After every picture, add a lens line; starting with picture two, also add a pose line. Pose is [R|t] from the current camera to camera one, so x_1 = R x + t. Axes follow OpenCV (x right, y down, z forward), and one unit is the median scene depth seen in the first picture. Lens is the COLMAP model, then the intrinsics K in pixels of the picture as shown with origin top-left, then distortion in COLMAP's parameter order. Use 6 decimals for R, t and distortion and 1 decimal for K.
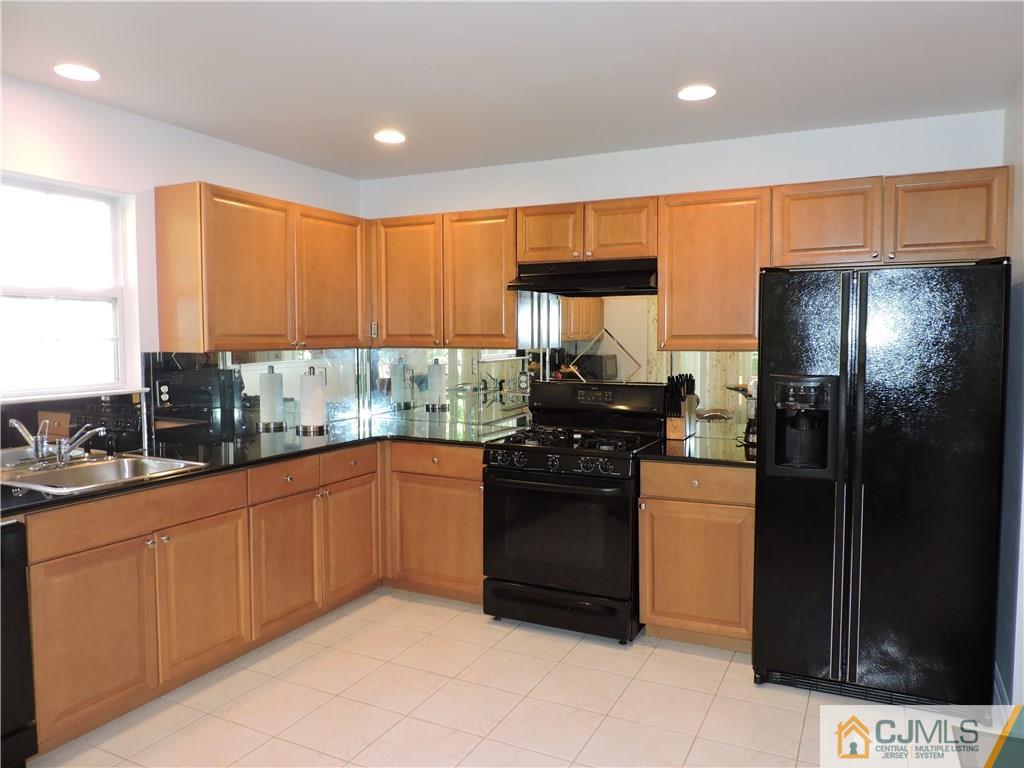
lens RADIAL K [[725.5, 0, 512.3], [0, 725.5, 387.1], [0, 0, 1]] dist [-0.021407, -0.000154]
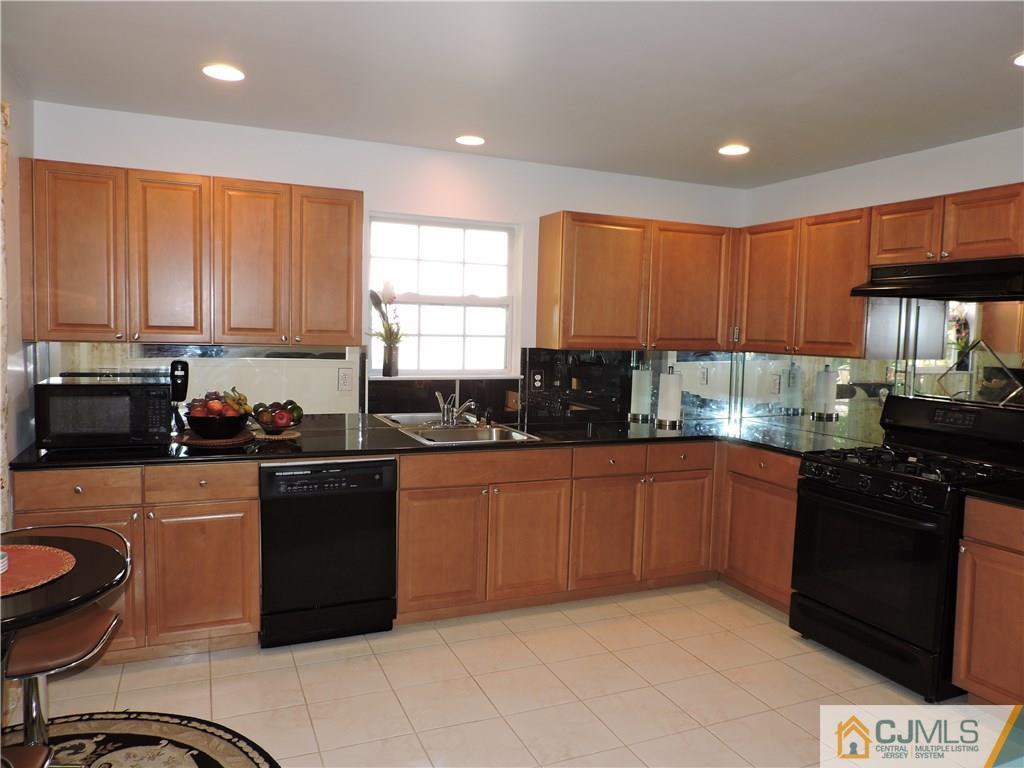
lens RADIAL K [[725.5, 0, 512.3], [0, 725.5, 387.1], [0, 0, 1]] dist [-0.021407, -0.000154]
pose [[0.765498, 0.071569, -0.639446, 0.270859], [-0.071017, 0.997121, 0.026585, -0.010036], [0.639508, 0.025060, 0.768376, 0.003538]]
